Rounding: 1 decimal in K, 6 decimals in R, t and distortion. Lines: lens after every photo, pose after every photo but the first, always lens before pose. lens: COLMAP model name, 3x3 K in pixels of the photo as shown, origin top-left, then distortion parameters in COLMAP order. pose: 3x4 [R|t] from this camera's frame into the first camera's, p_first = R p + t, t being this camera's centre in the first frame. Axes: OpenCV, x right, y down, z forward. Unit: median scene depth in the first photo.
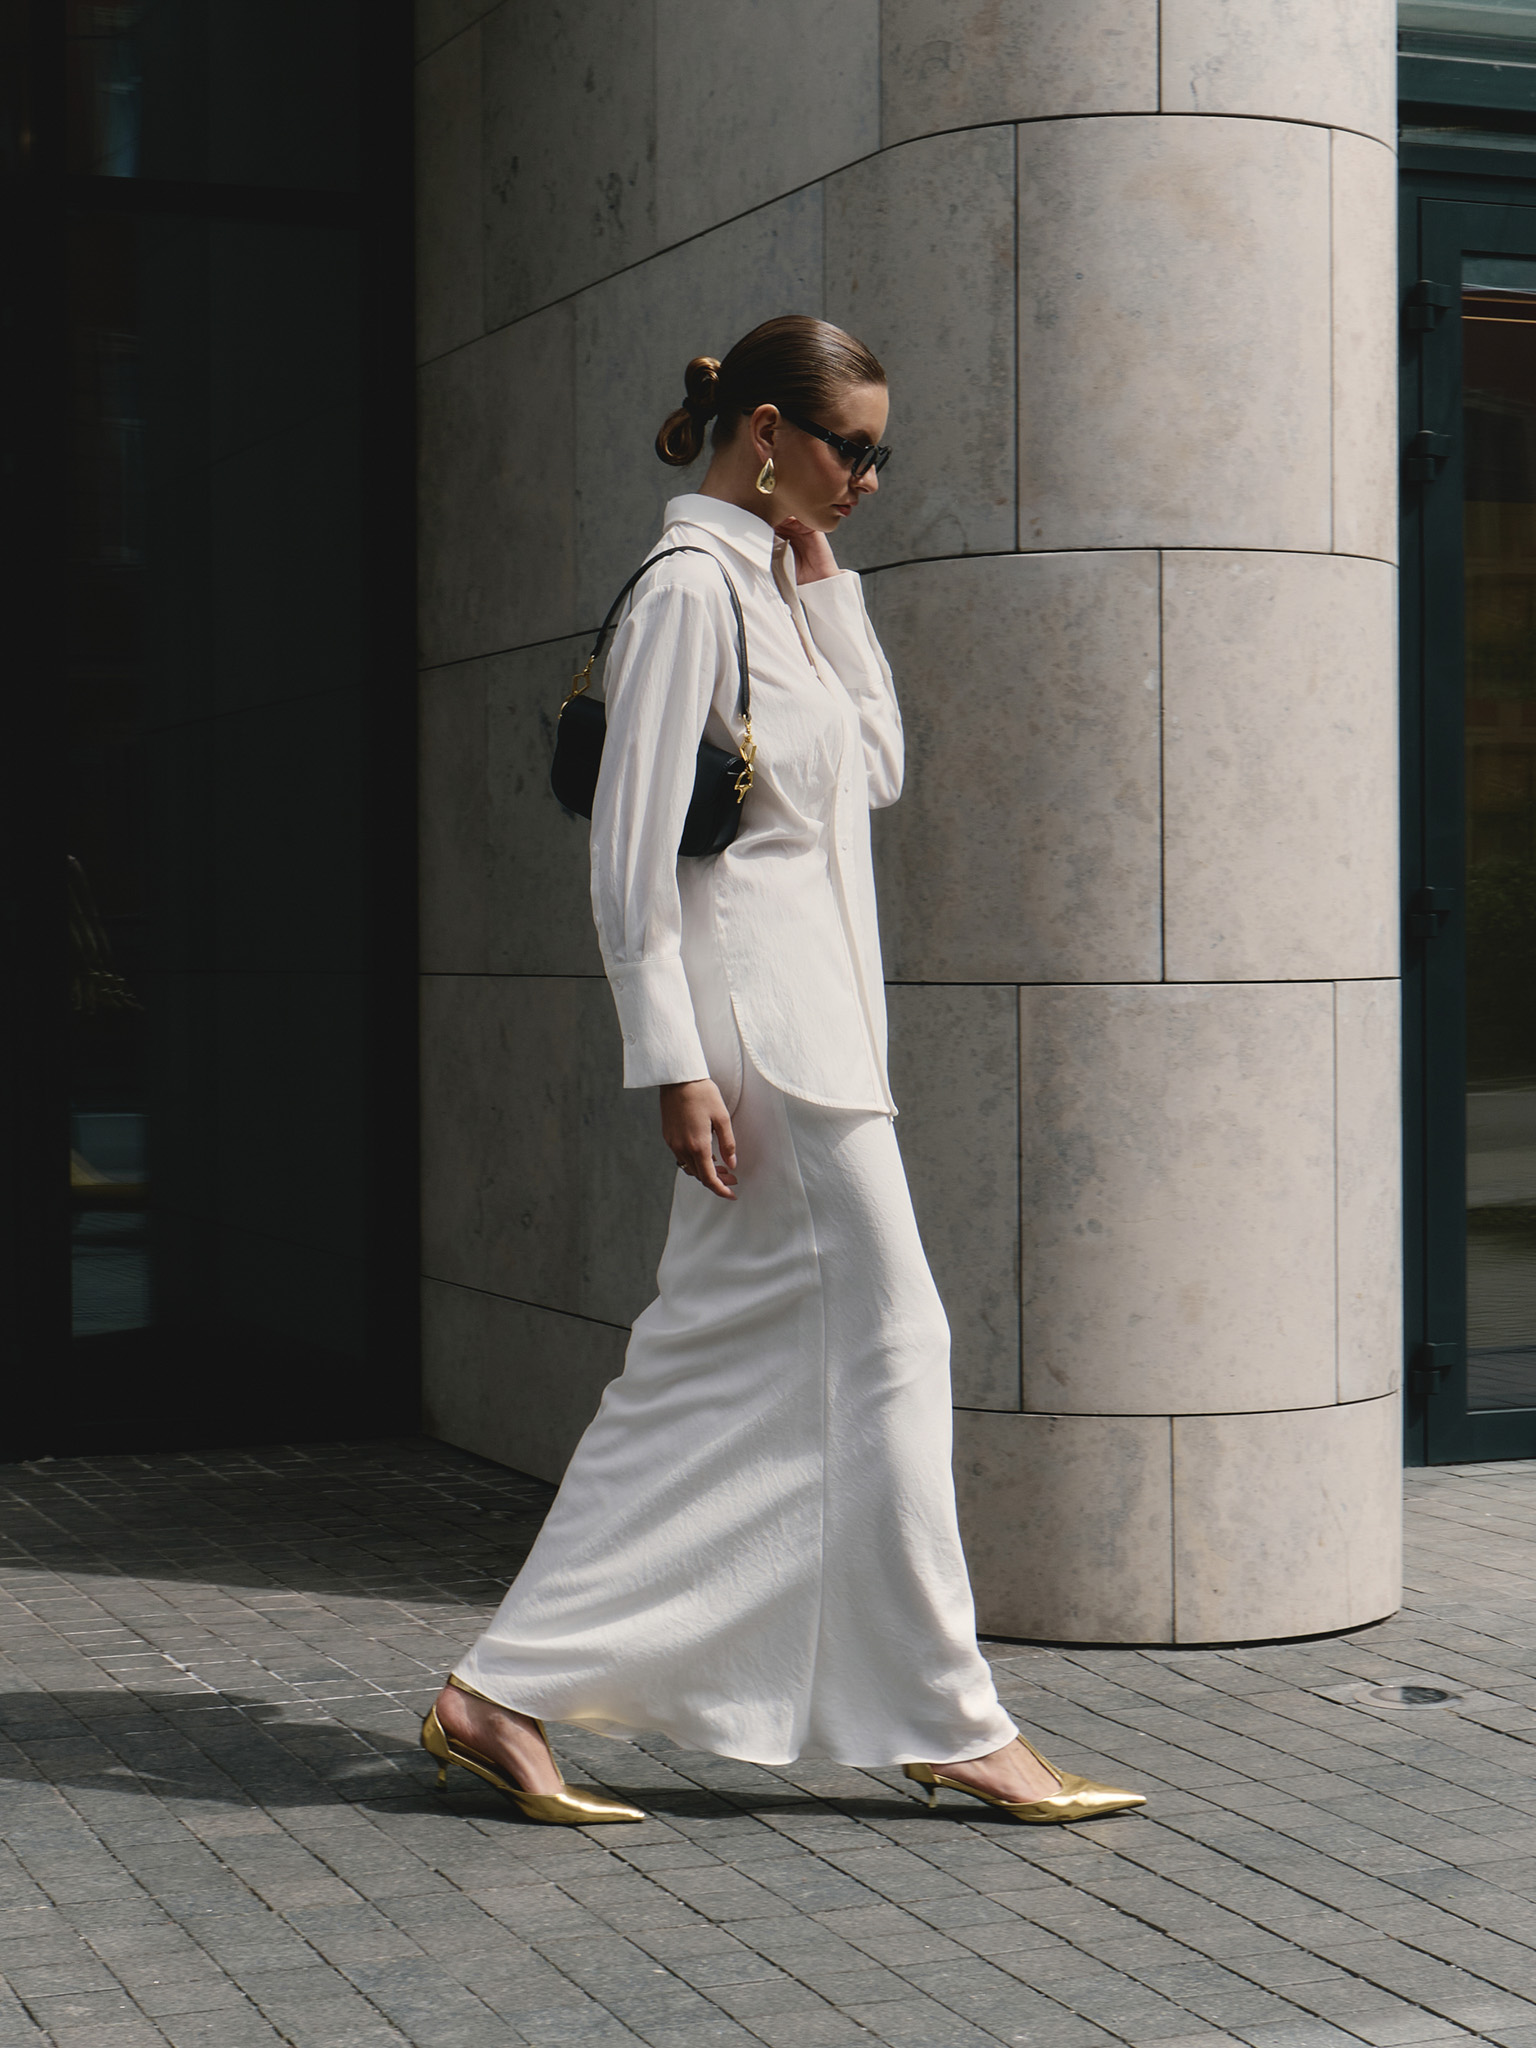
lens RADIAL K [[2249.4, 0, 768.0], [0, 2249.4, 1024.0], [0, 0, 1]] dist [0.105048, 0.007562]
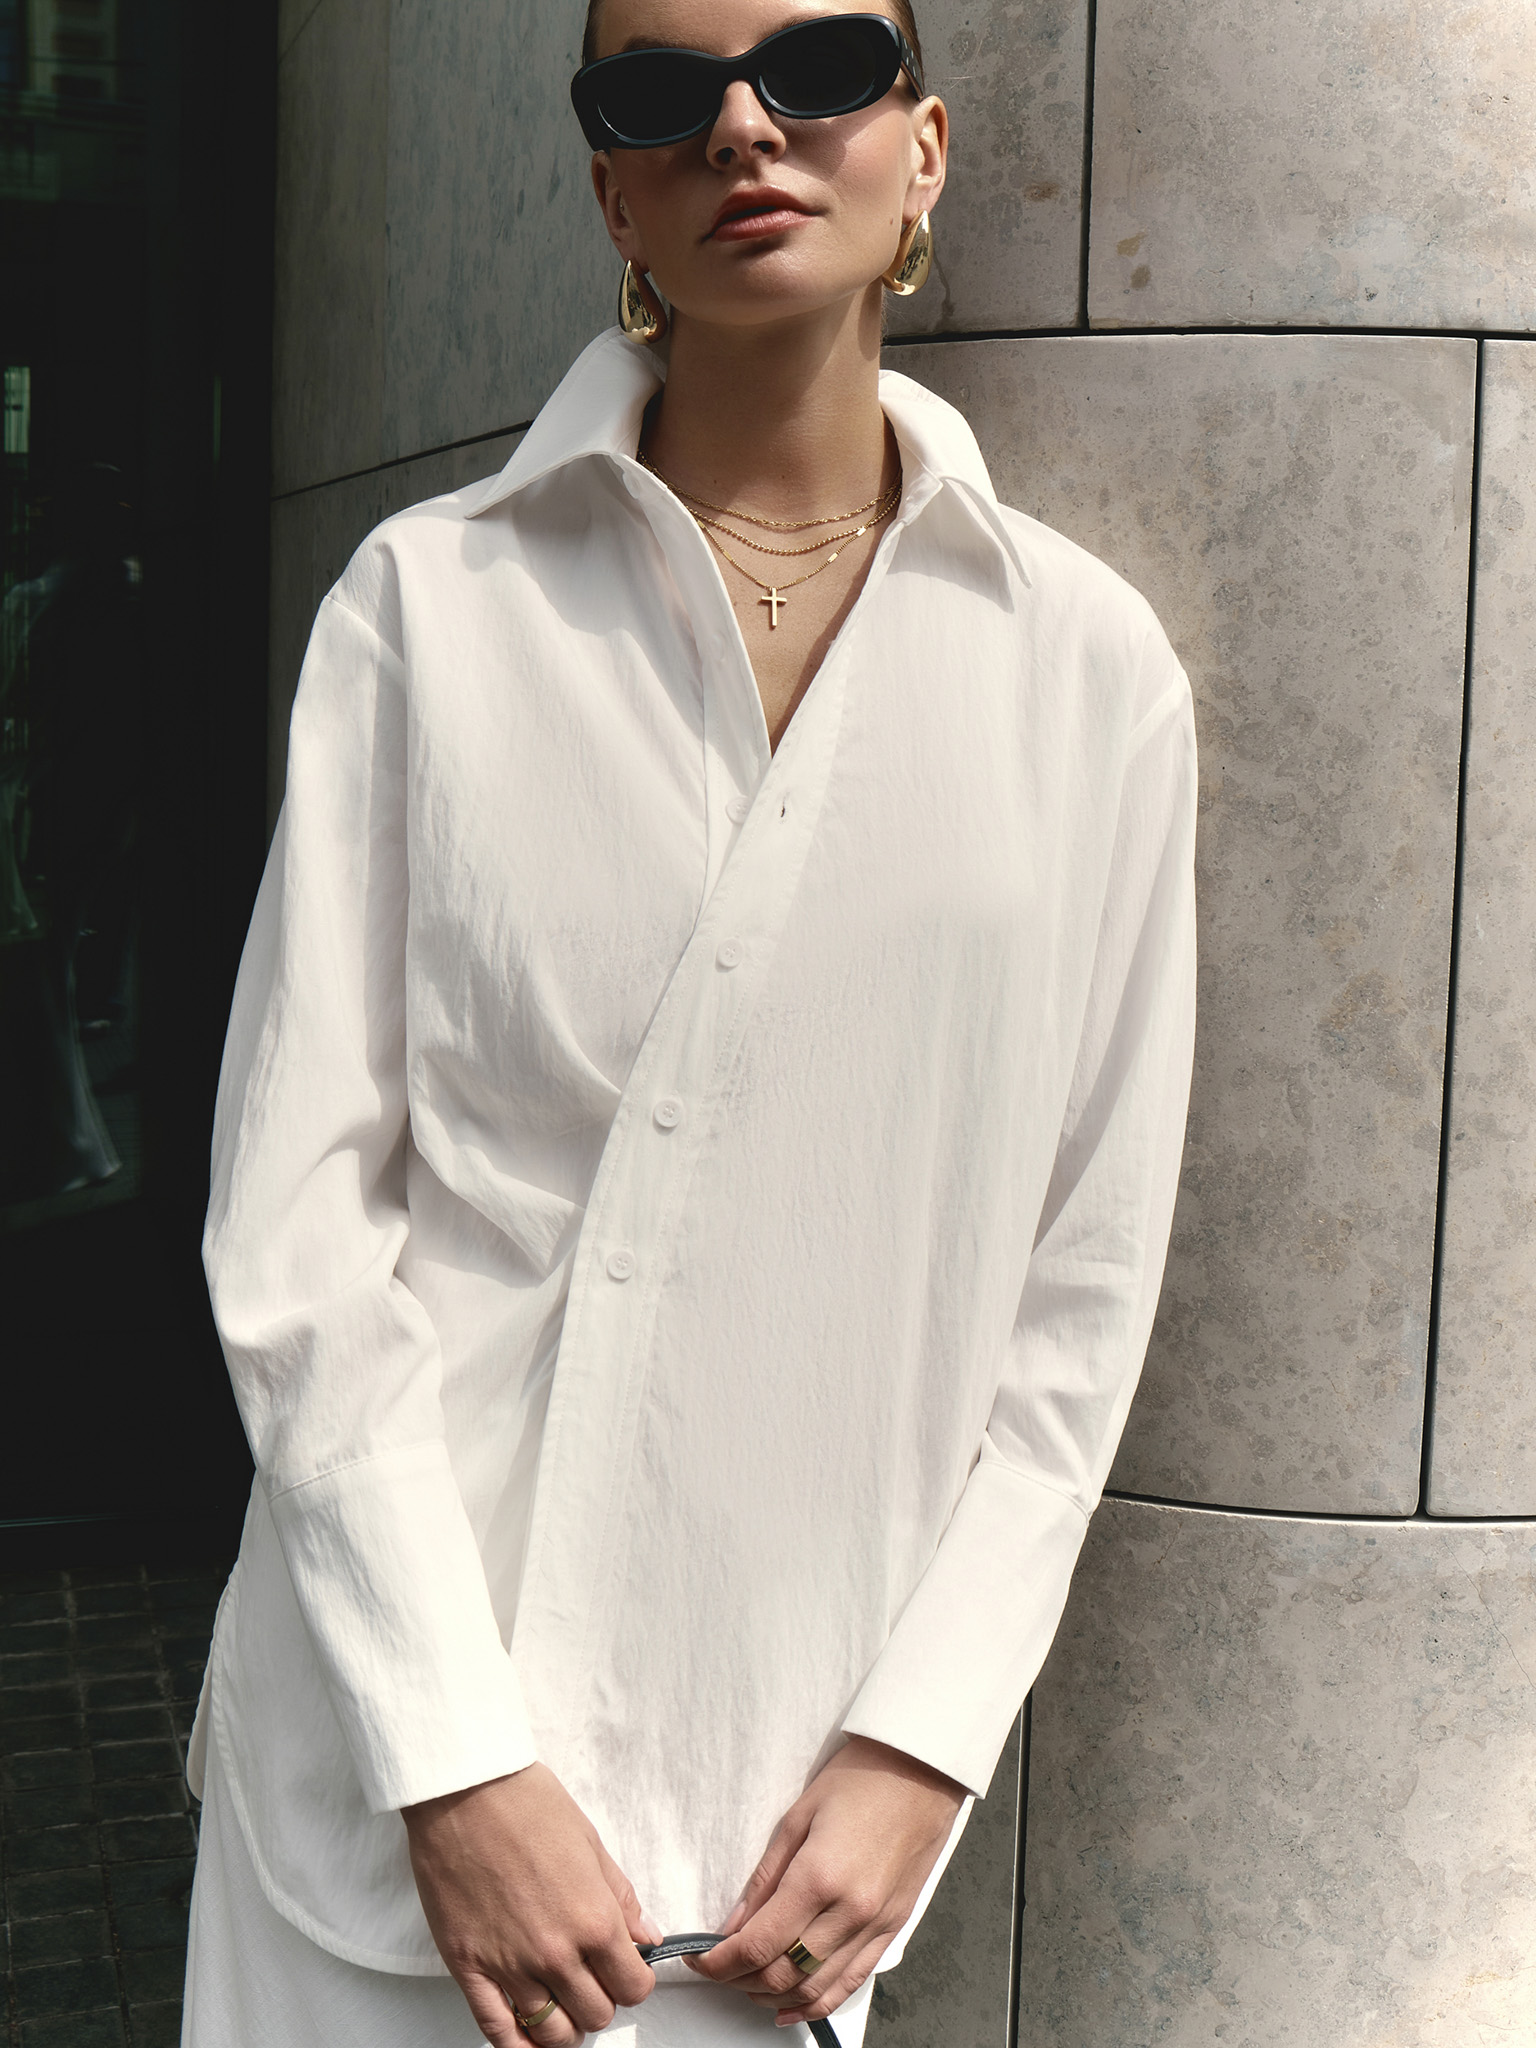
lens RADIAL K [[2264.0, 0, 768.0], [0, 2264.0, 1024.0], [0, 0, 1]] dist [-0.089815, 0.155362]
pose [[0.998223, 0.038149, -0.045781, 0.081195], [-0.034051, 0.995612, 0.087168, -0.128114], [0.048906, -0.085454, 0.995141, 0.633437]]
